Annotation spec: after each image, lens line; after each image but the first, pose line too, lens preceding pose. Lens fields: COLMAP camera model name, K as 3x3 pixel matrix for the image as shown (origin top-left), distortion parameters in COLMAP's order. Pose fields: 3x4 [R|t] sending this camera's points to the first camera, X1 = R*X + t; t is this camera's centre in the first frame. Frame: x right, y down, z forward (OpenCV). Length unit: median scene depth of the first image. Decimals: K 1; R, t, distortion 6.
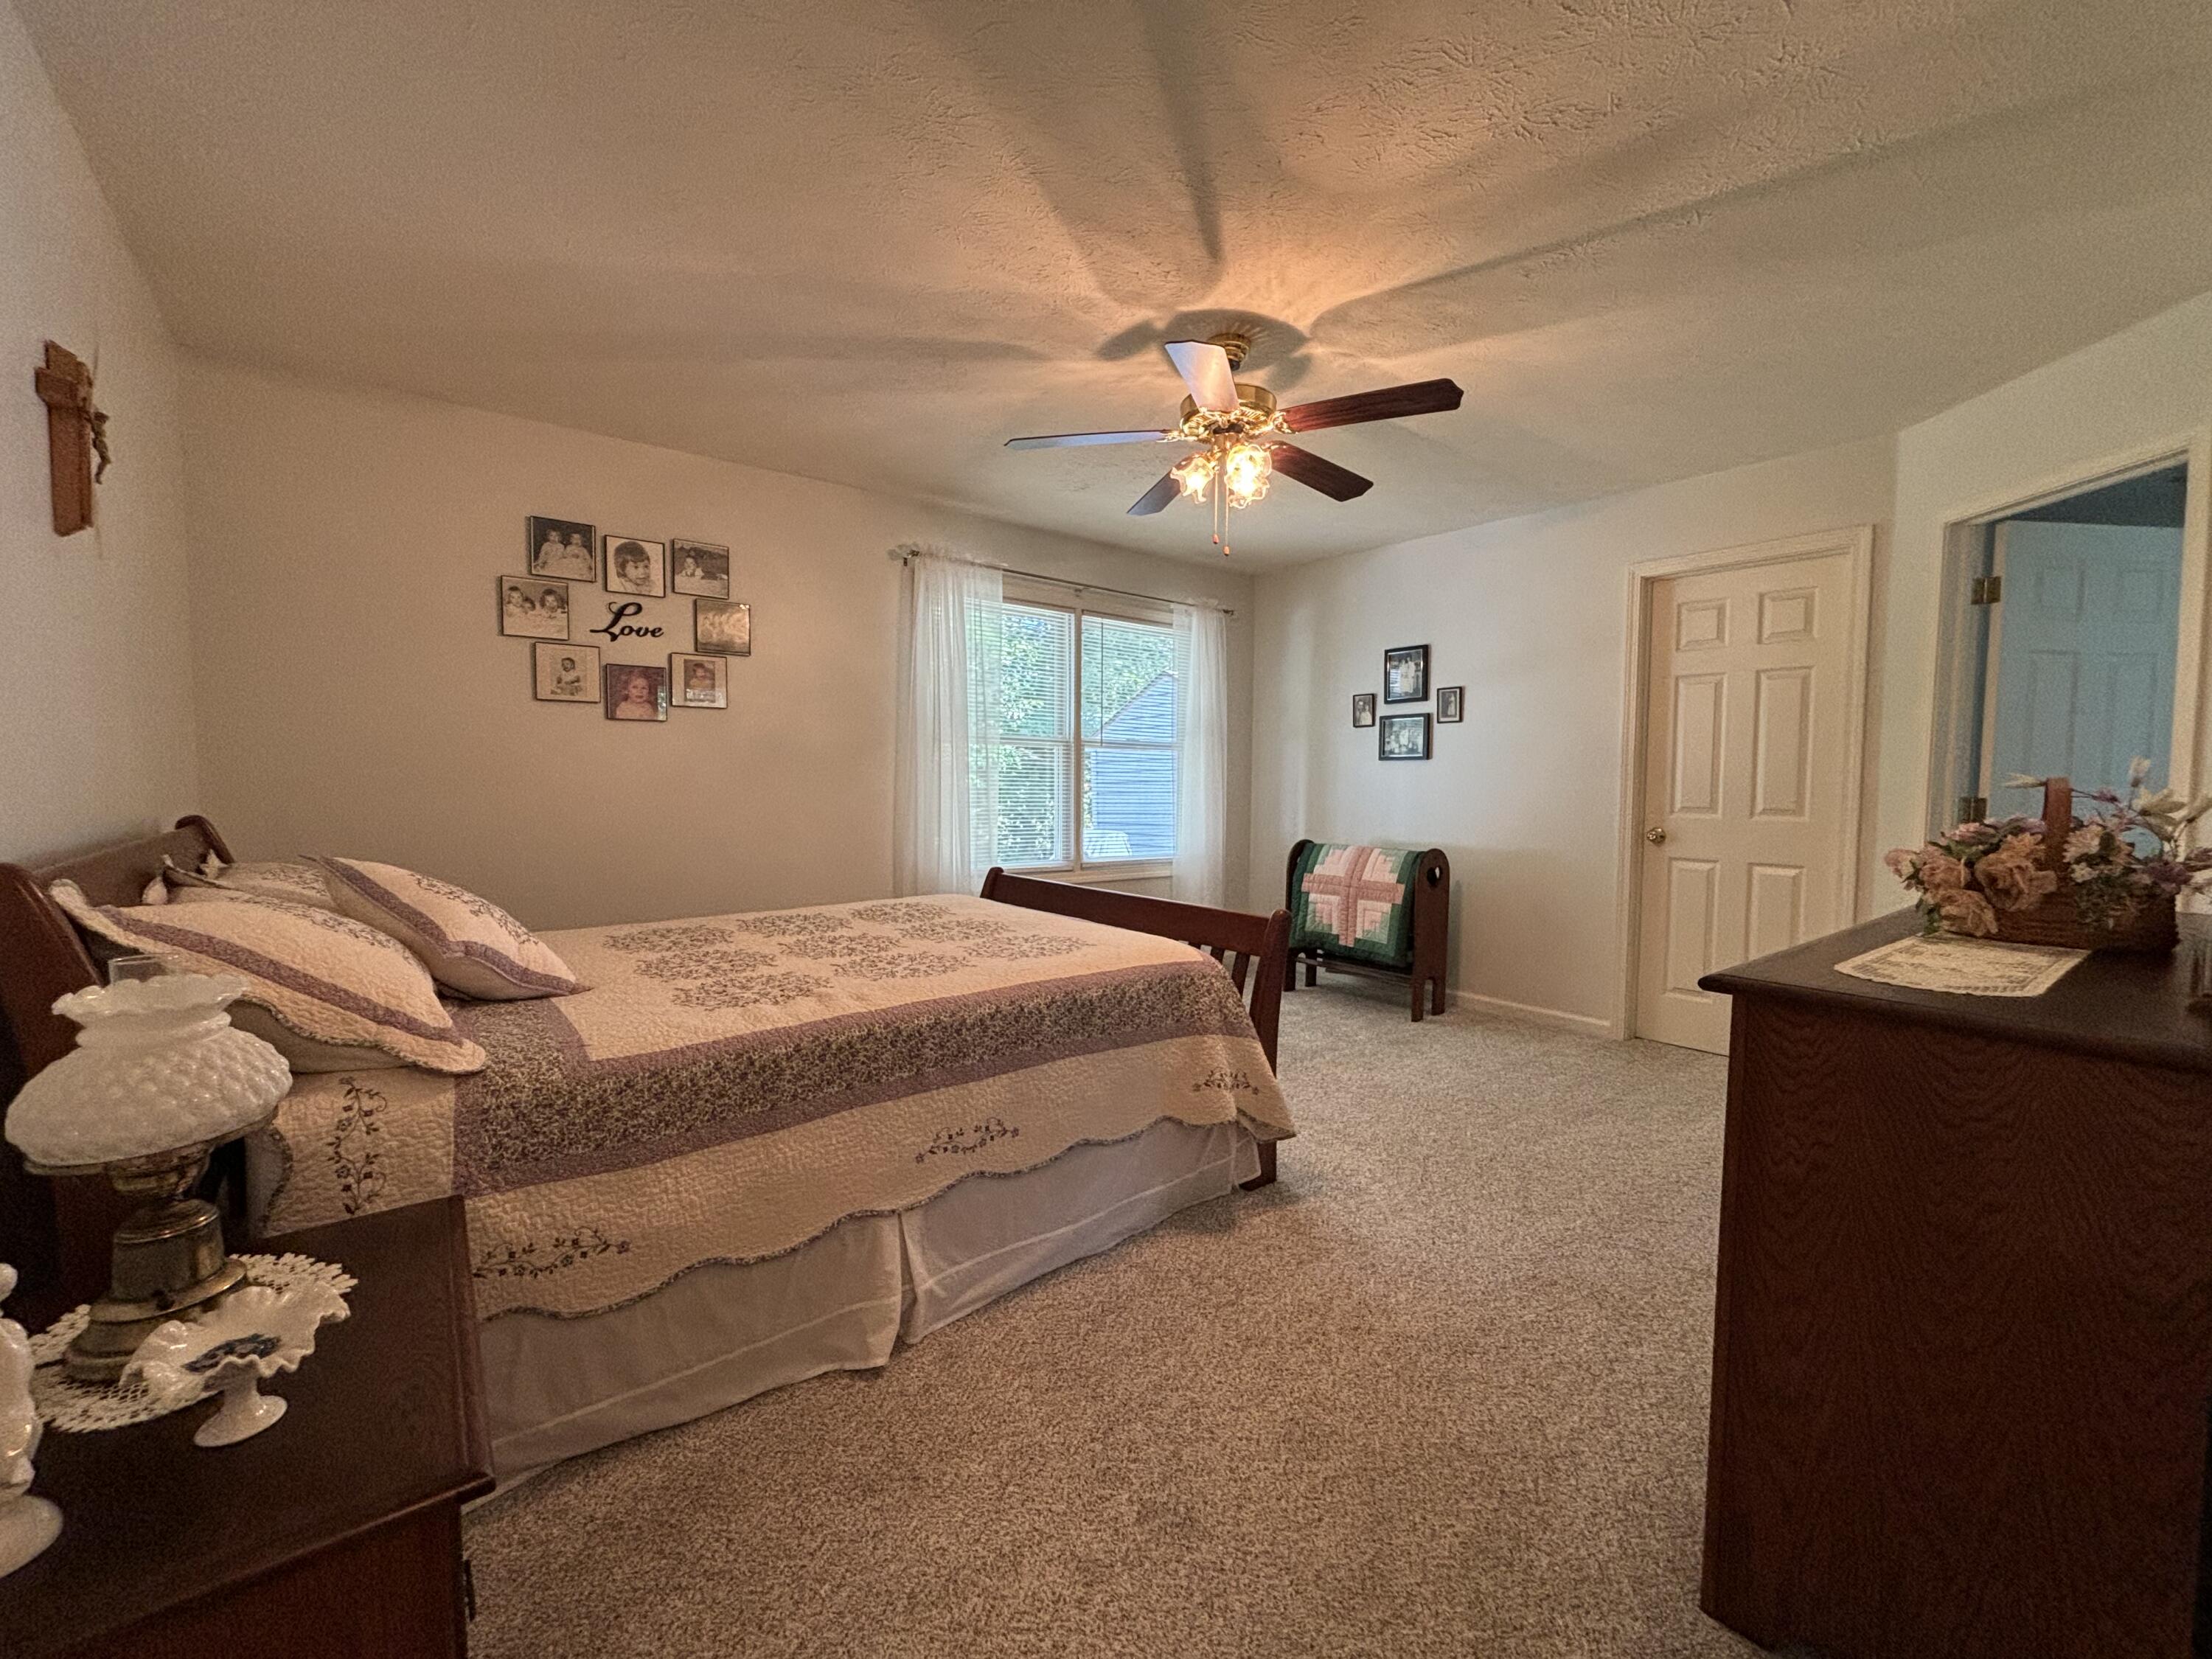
lens RADIAL K [[890.3, 0, 1101.2], [0, 890.3, 826.4], [0, 0, 1]] dist [0.000237, 0.000075]
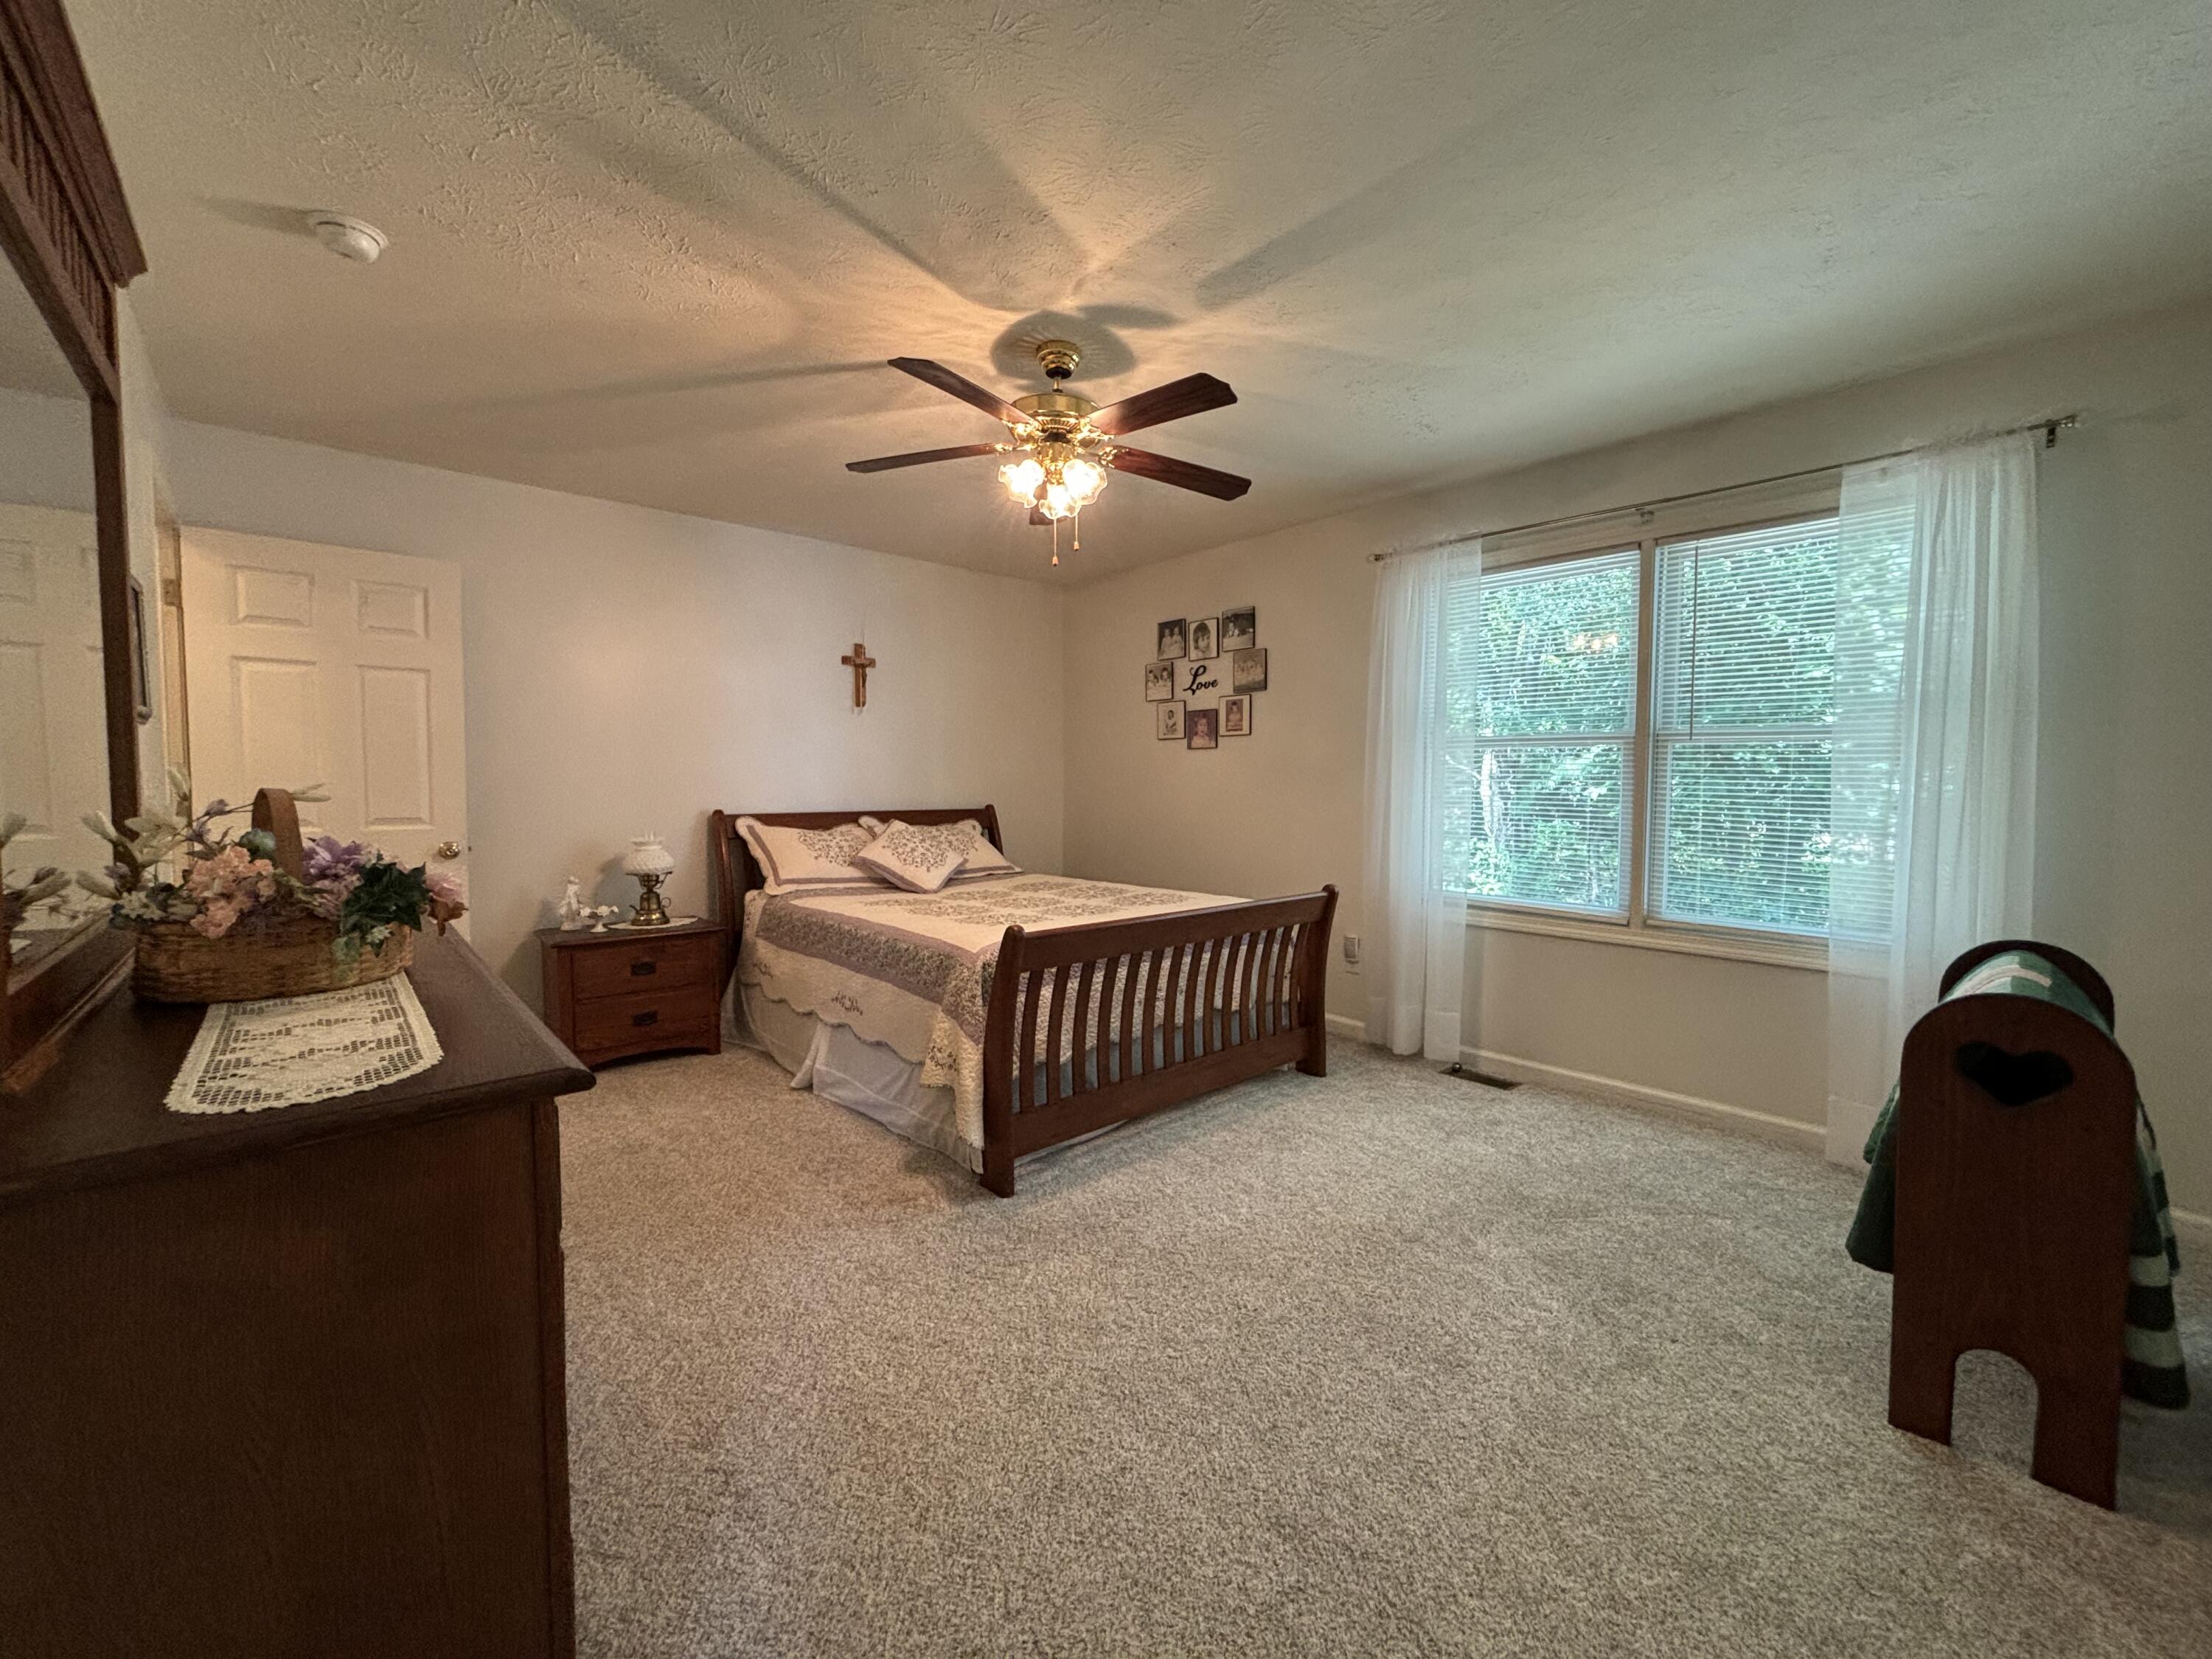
lens RADIAL K [[888.5, 0, 1106.0], [0, 888.5, 829.5], [0, 0, 1]] dist [0.035522, -0.000378]
pose [[0.069357, 0.047347, -0.996468, 0.887214], [-0.056590, 0.997451, 0.043455, -0.045160], [0.995986, 0.053376, 0.071859, 0.768849]]
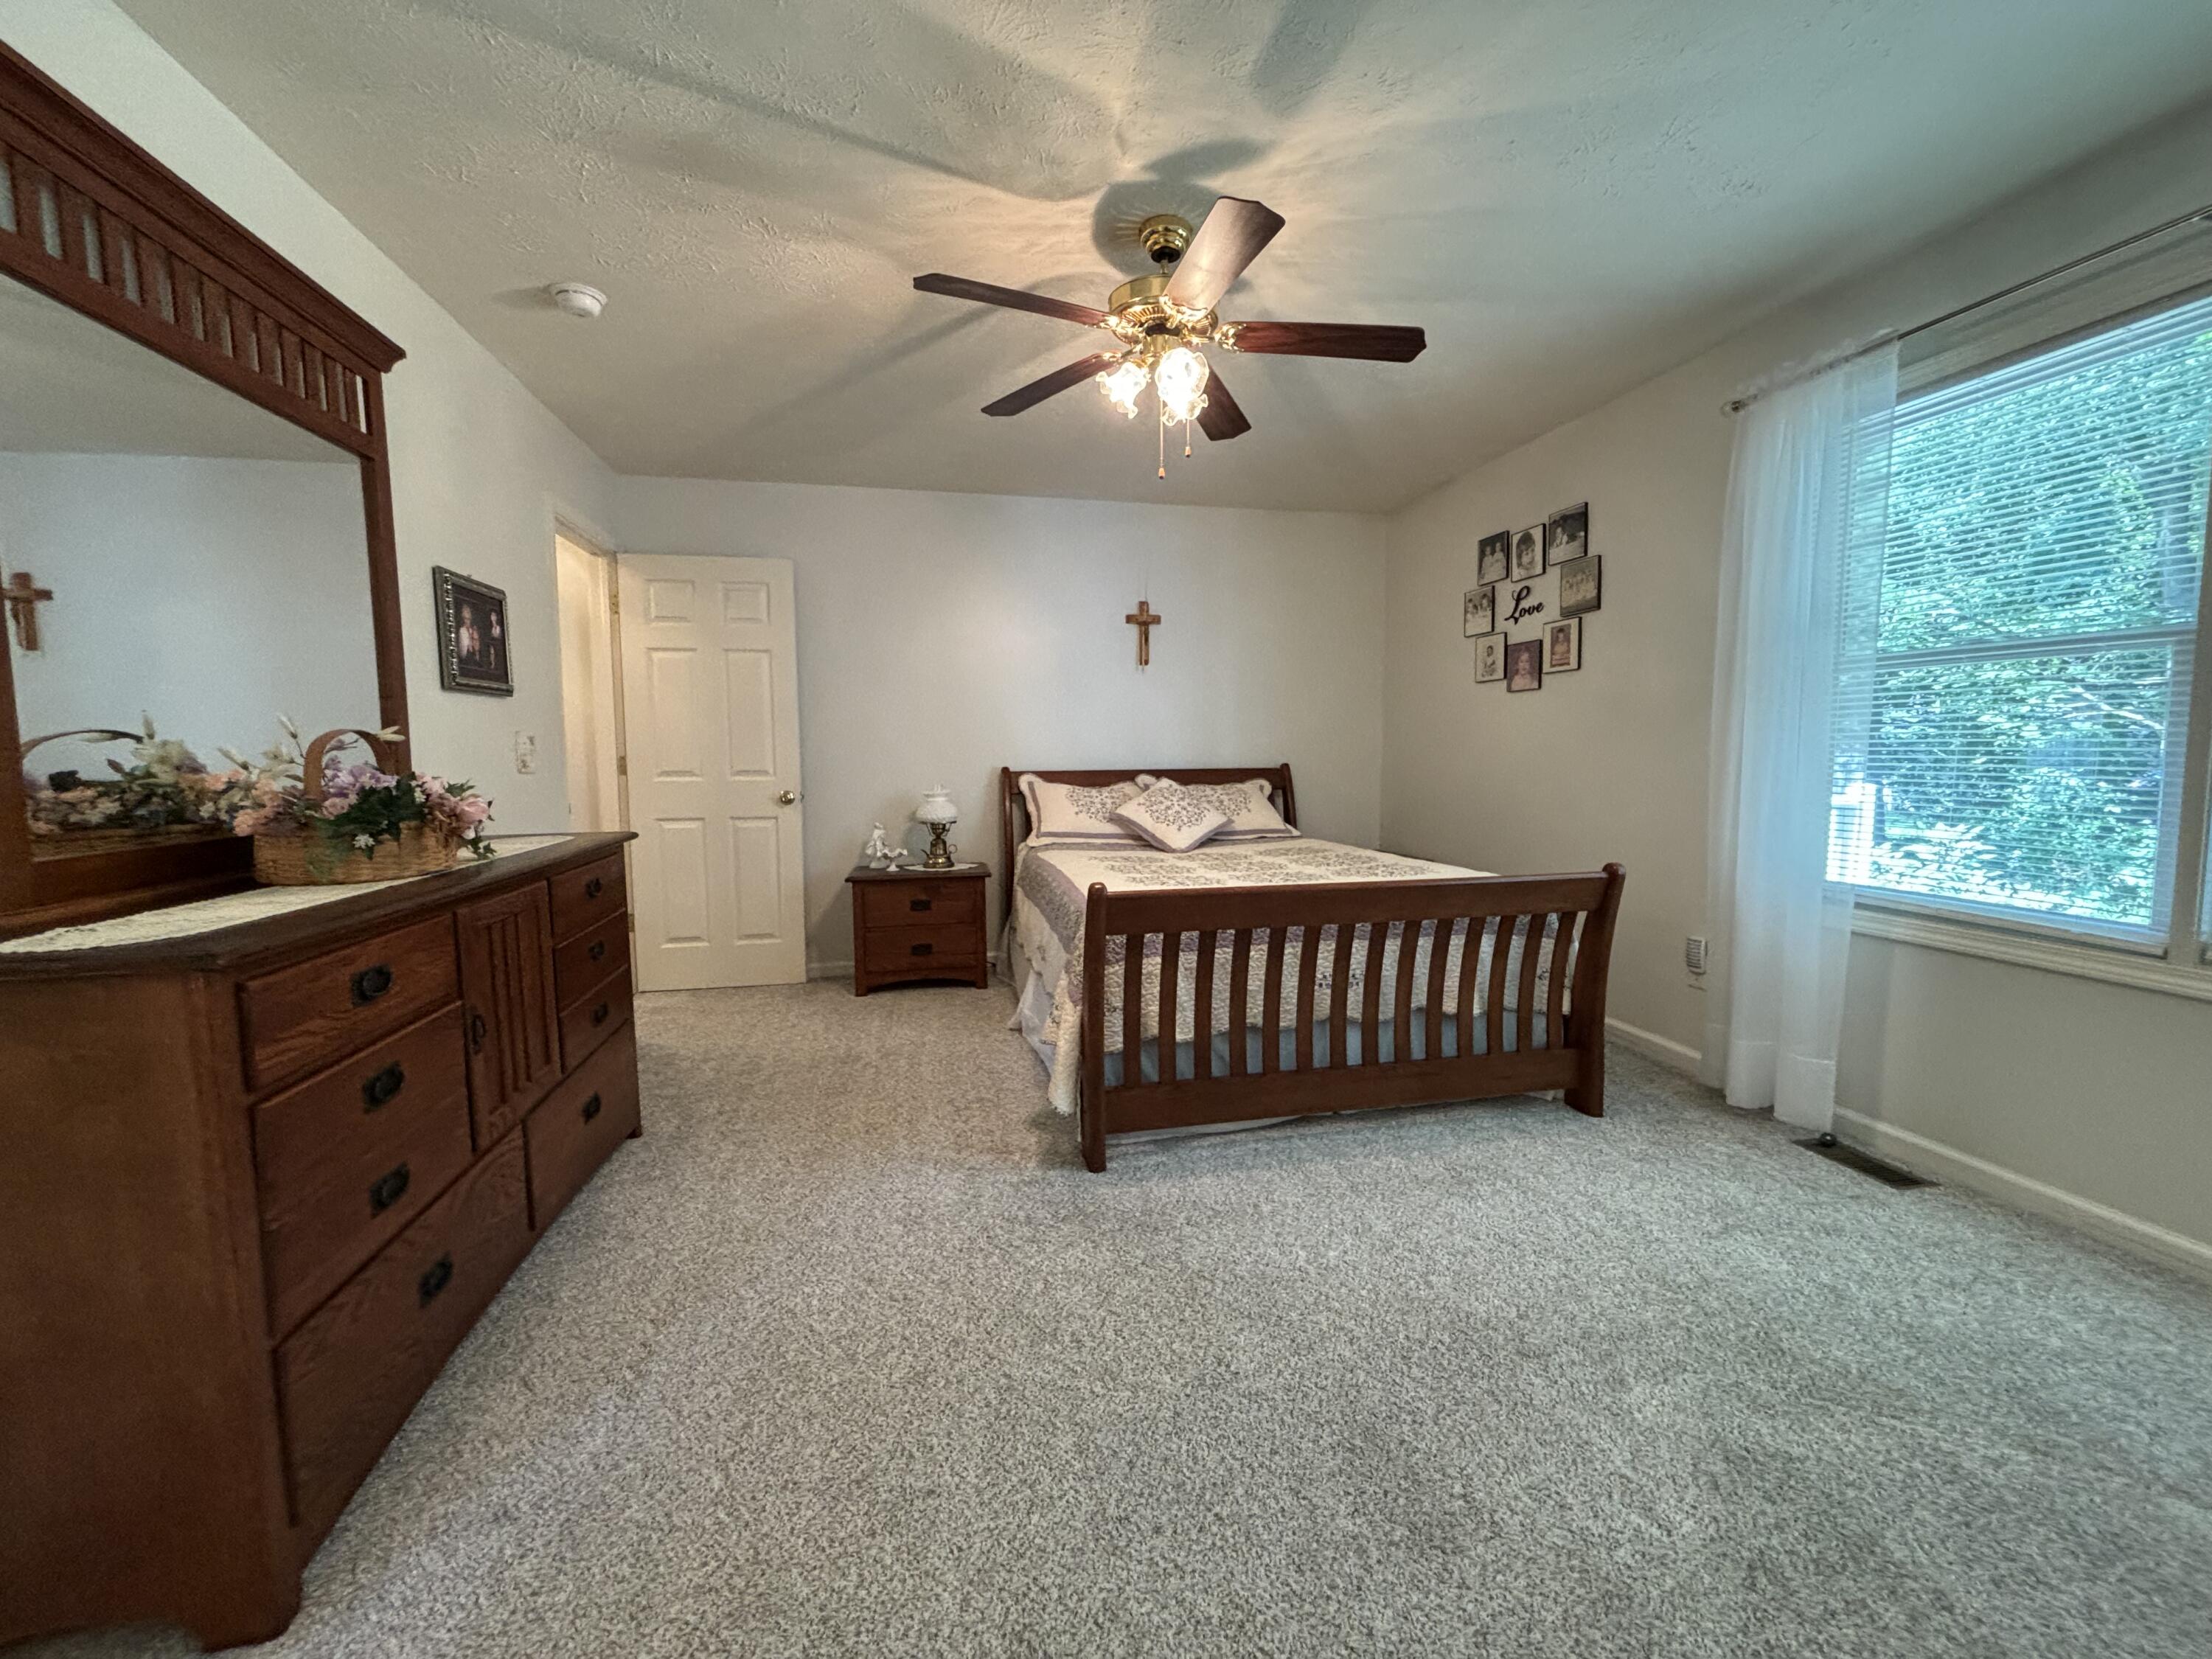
lens RADIAL K [[901.6, 0, 1118.7], [0, 901.6, 825.0], [0, 0, 1]] dist [0.000403, 0.014704]
pose [[-0.421859, 0.072374, -0.903768, 0.756738], [-0.045035, 0.993906, 0.100614, -0.042502], [0.905542, 0.083146, -0.416029, 1.044277]]
